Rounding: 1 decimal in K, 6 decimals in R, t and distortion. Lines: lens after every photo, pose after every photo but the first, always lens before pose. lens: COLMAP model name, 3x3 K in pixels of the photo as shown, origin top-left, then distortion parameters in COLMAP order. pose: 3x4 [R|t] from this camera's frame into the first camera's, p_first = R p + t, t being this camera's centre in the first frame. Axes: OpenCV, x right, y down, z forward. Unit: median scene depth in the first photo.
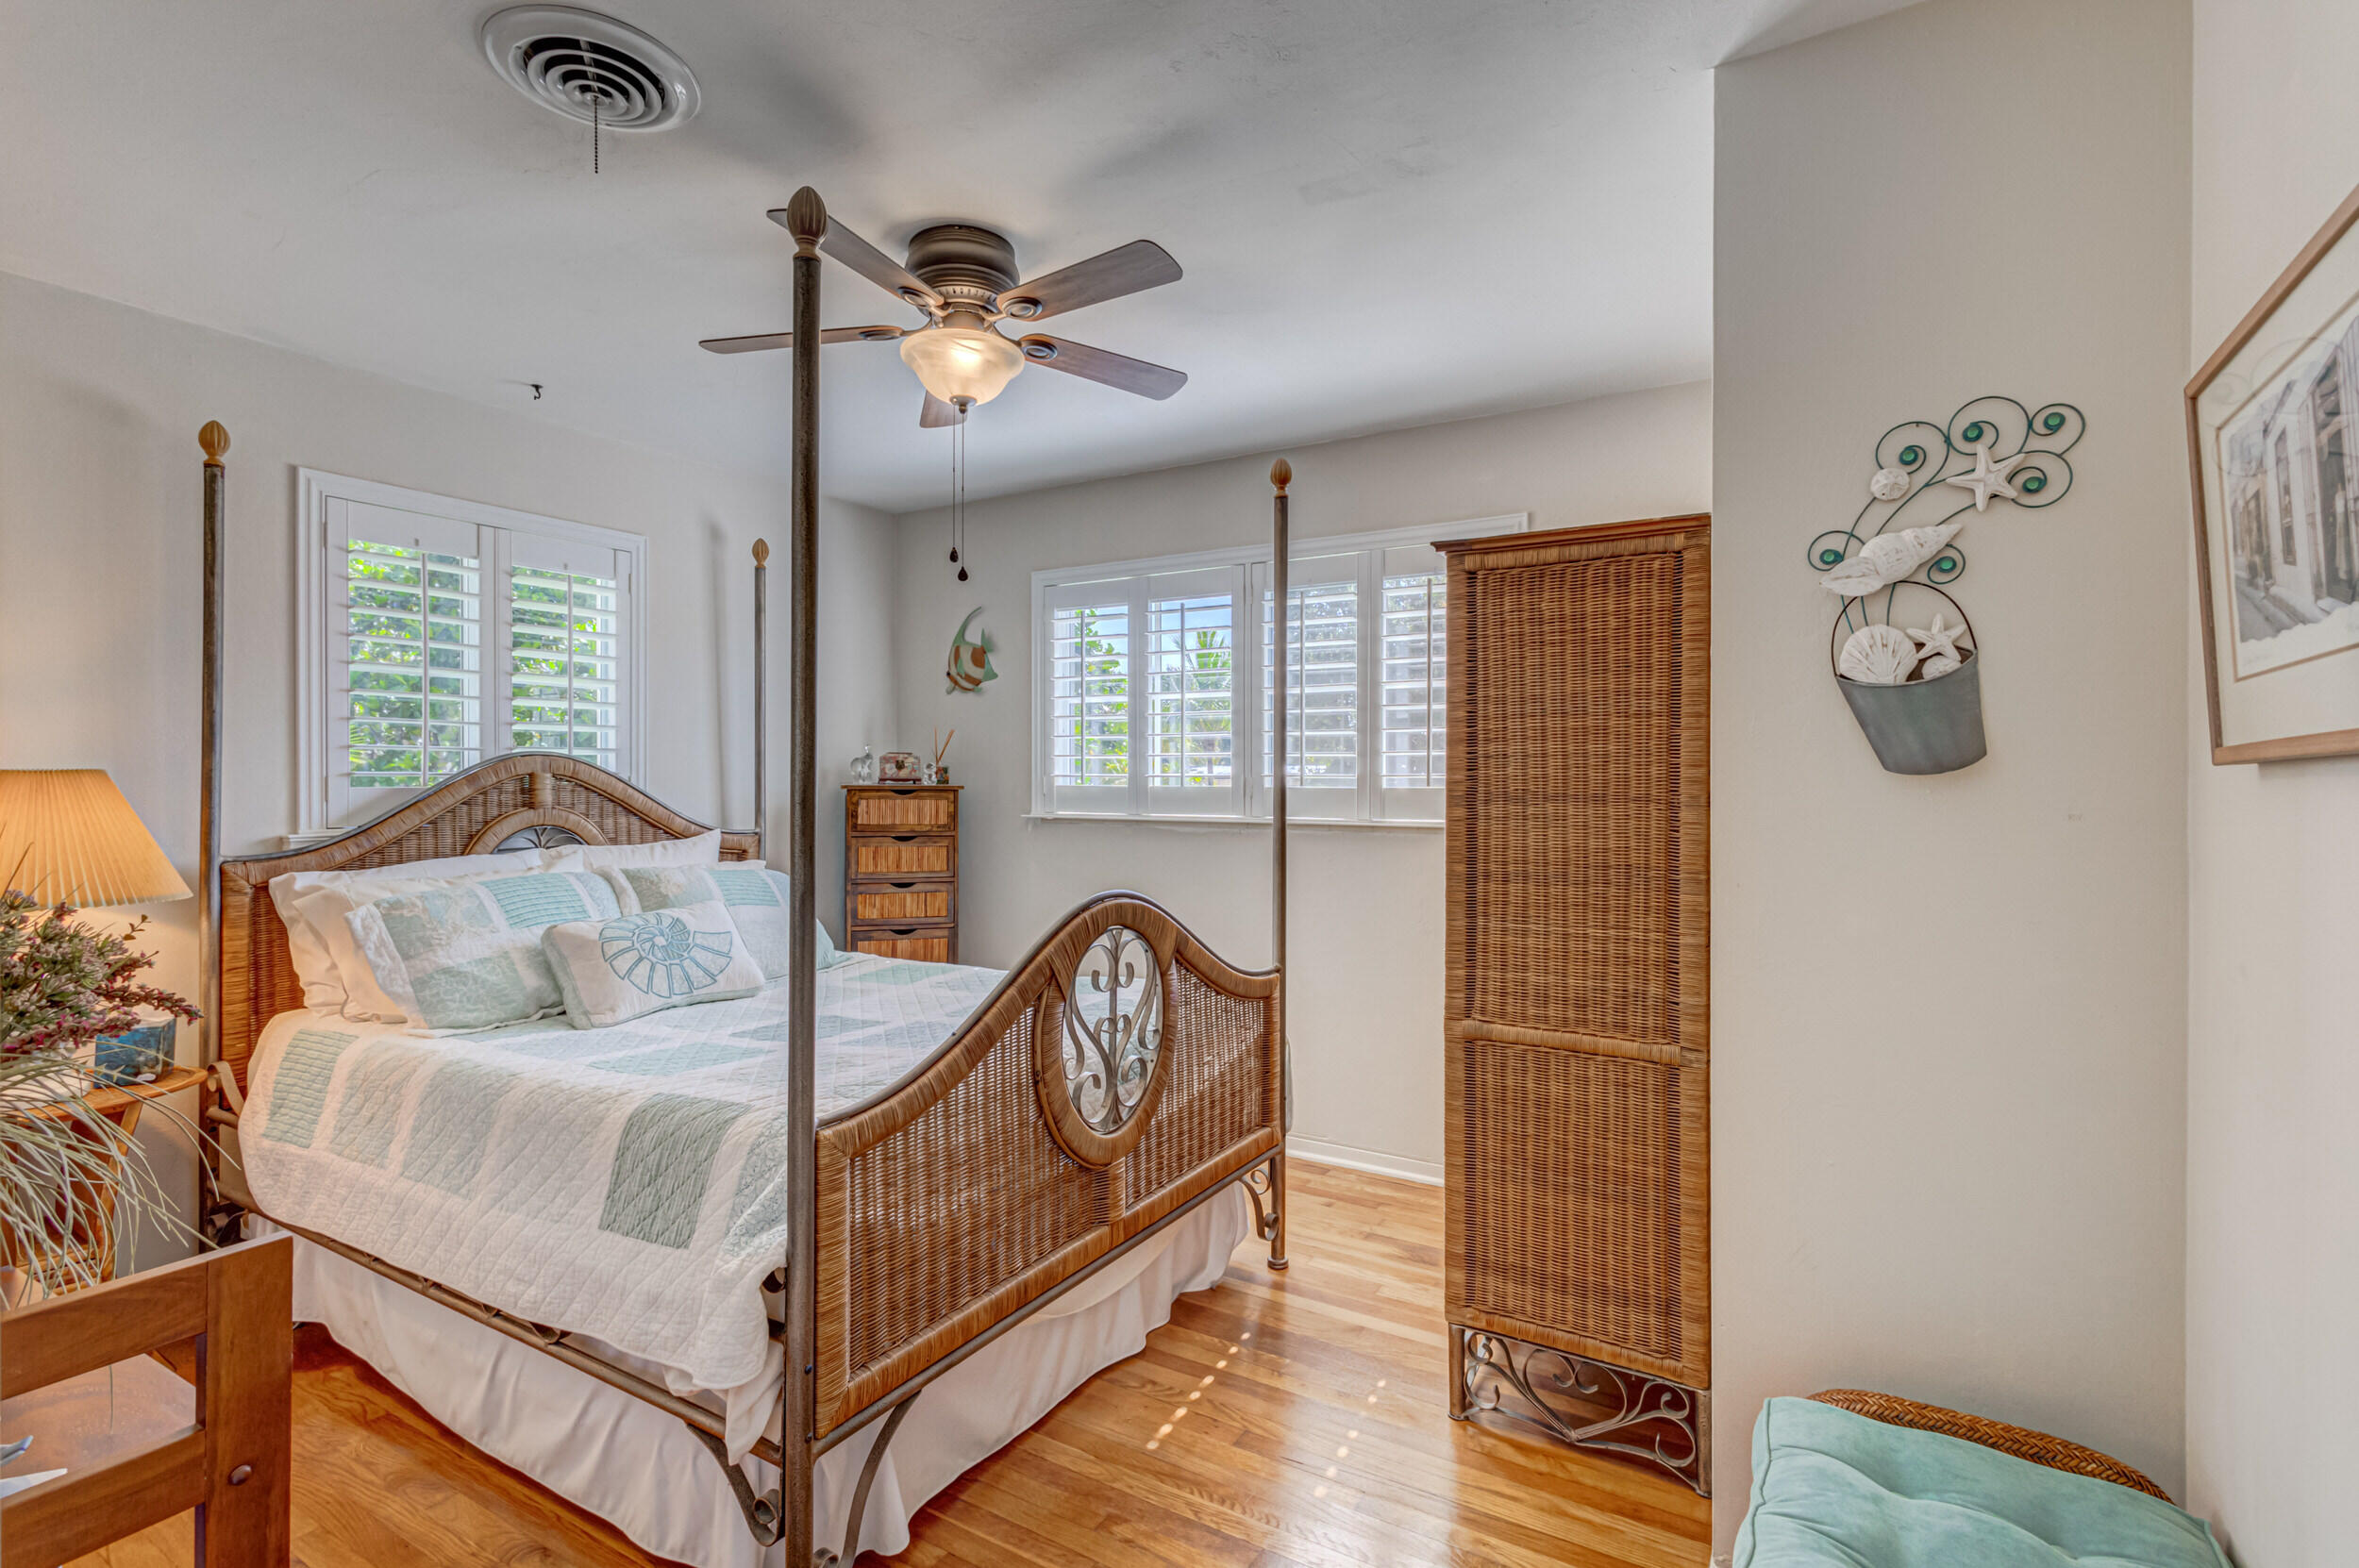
lens RADIAL K [[1086.7, 0, 1183.4], [0, 1086.7, 788.3], [0, 0, 1]] dist [0.010178, -0.000546]
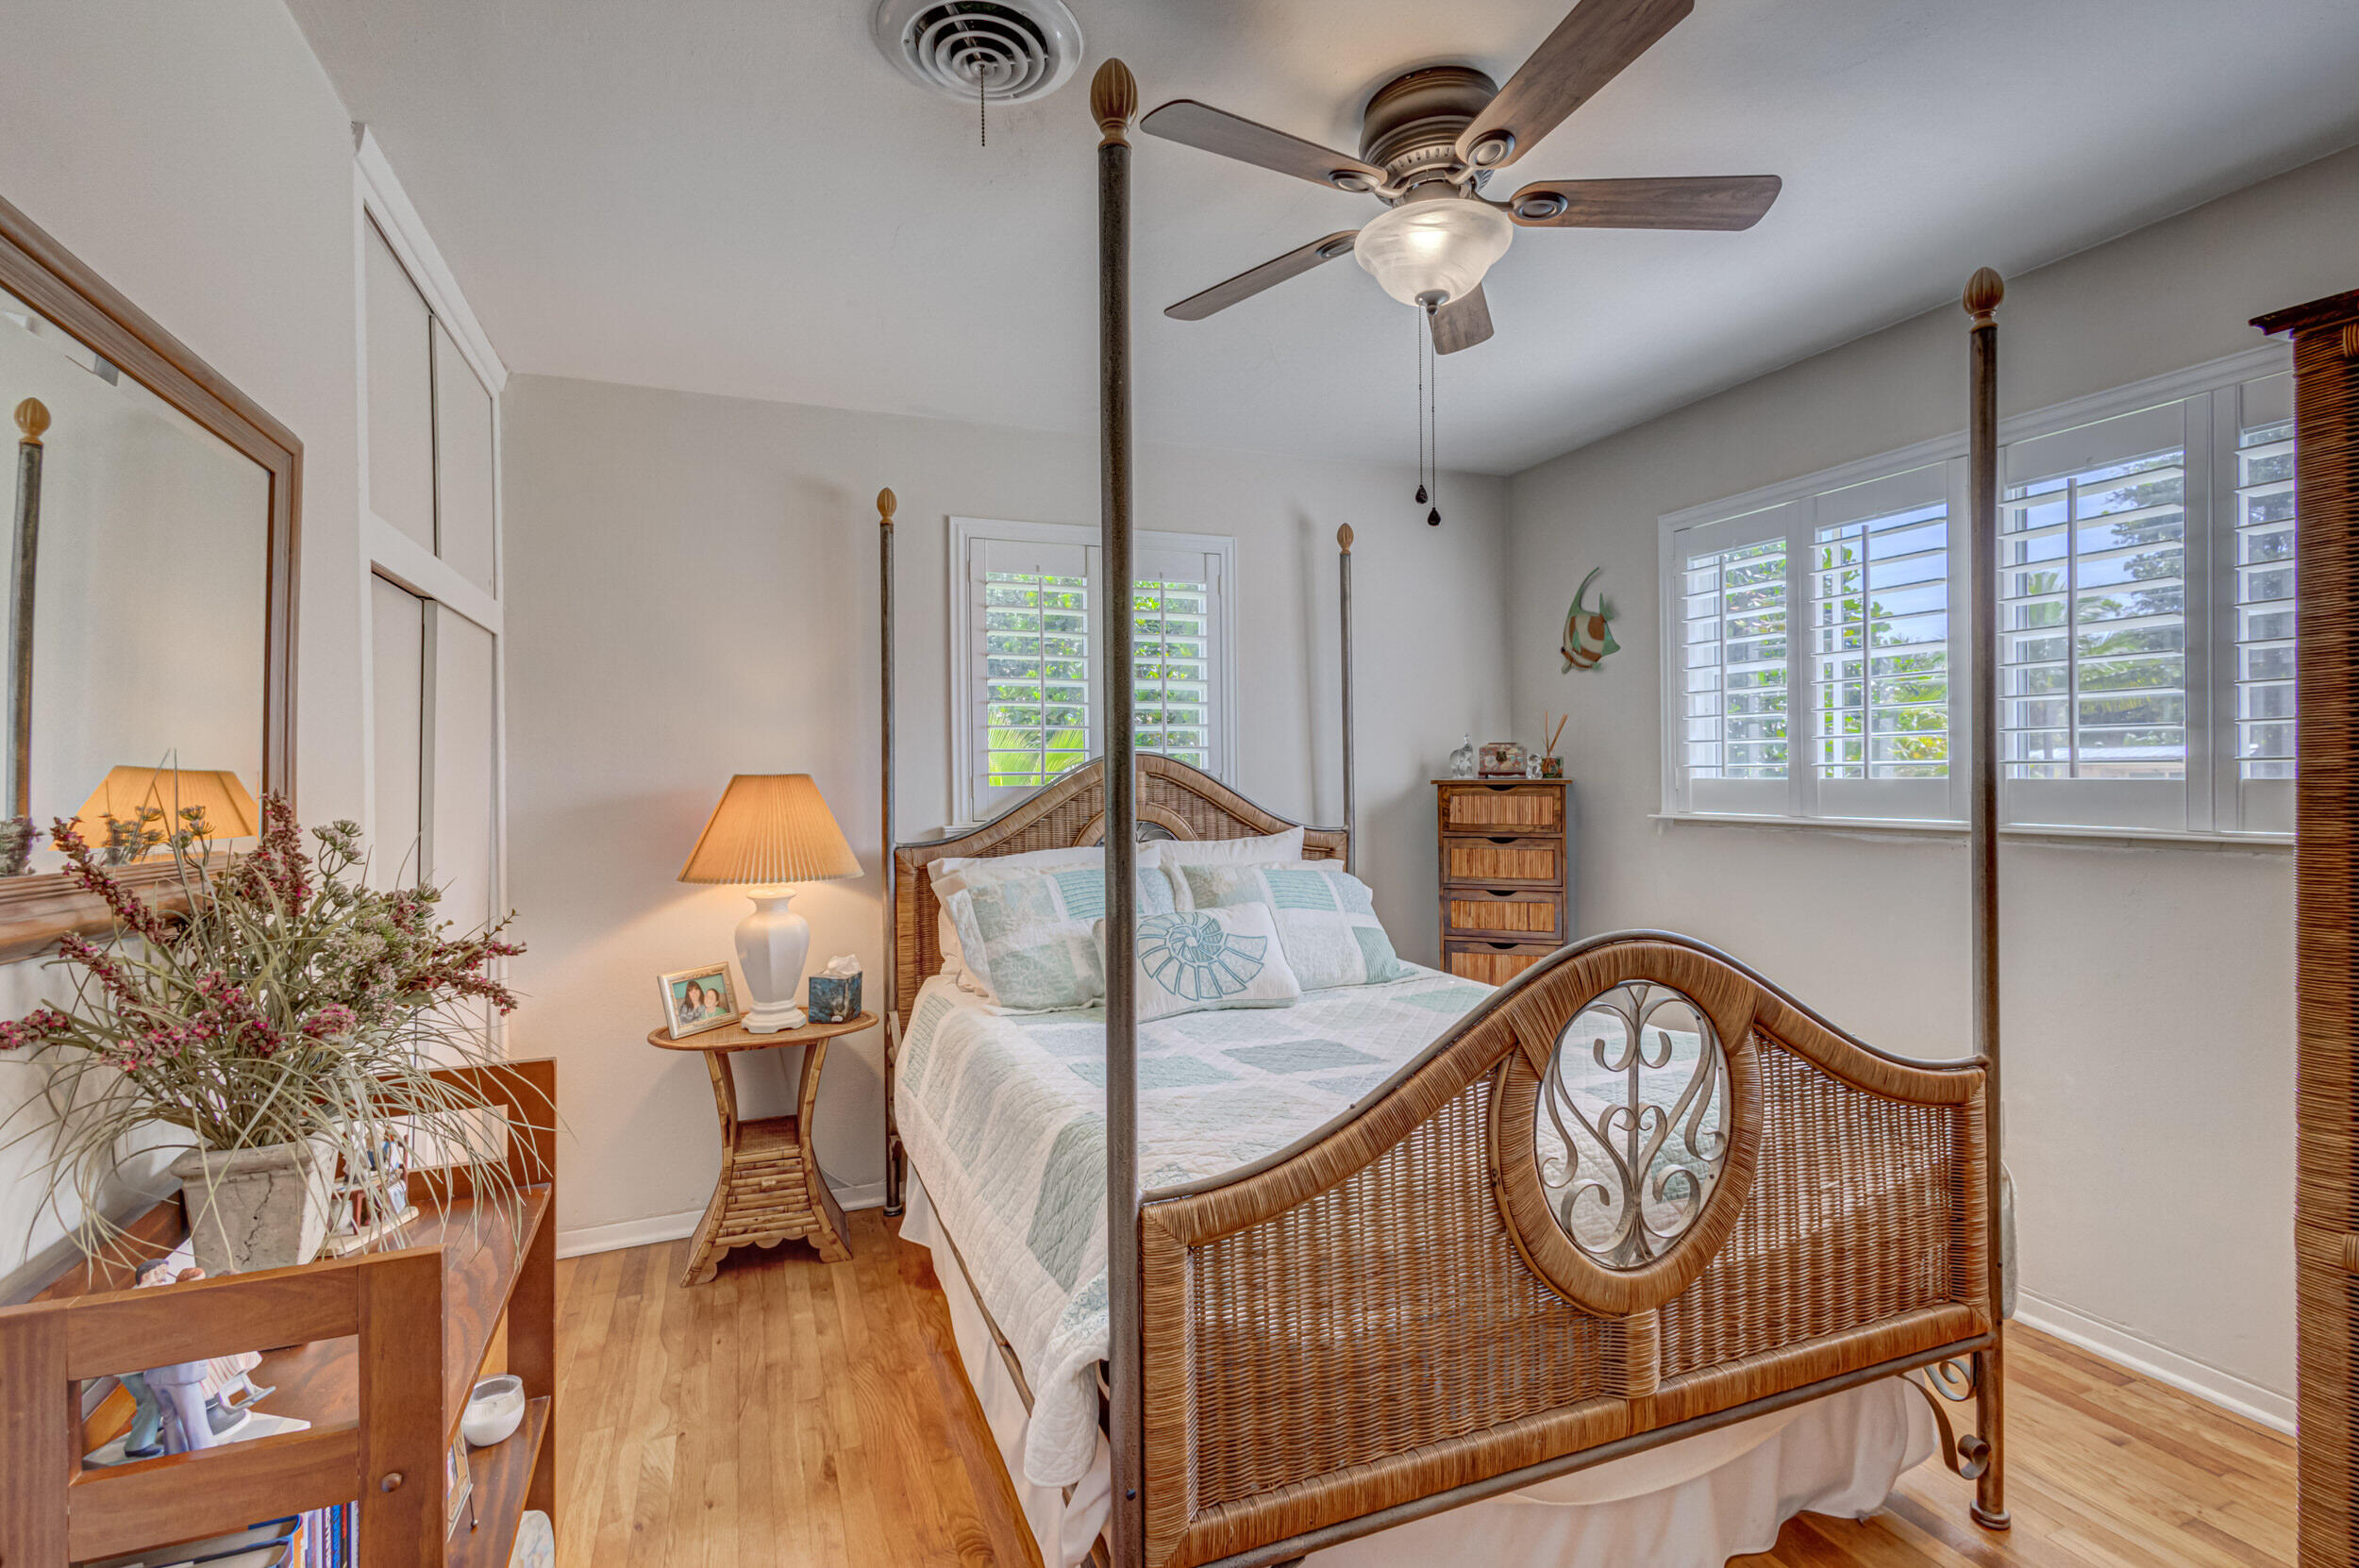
lens RADIAL K [[1098.6, 0, 1175.7], [0, 1098.6, 784.3], [0, 0, 1]] dist [0.010567, -0.000554]
pose [[0.799962, -0.004403, -0.600034, 0.113119], [0.006369, 0.999979, 0.001154, -0.003264], [0.600017, -0.004745, 0.799974, 0.215638]]
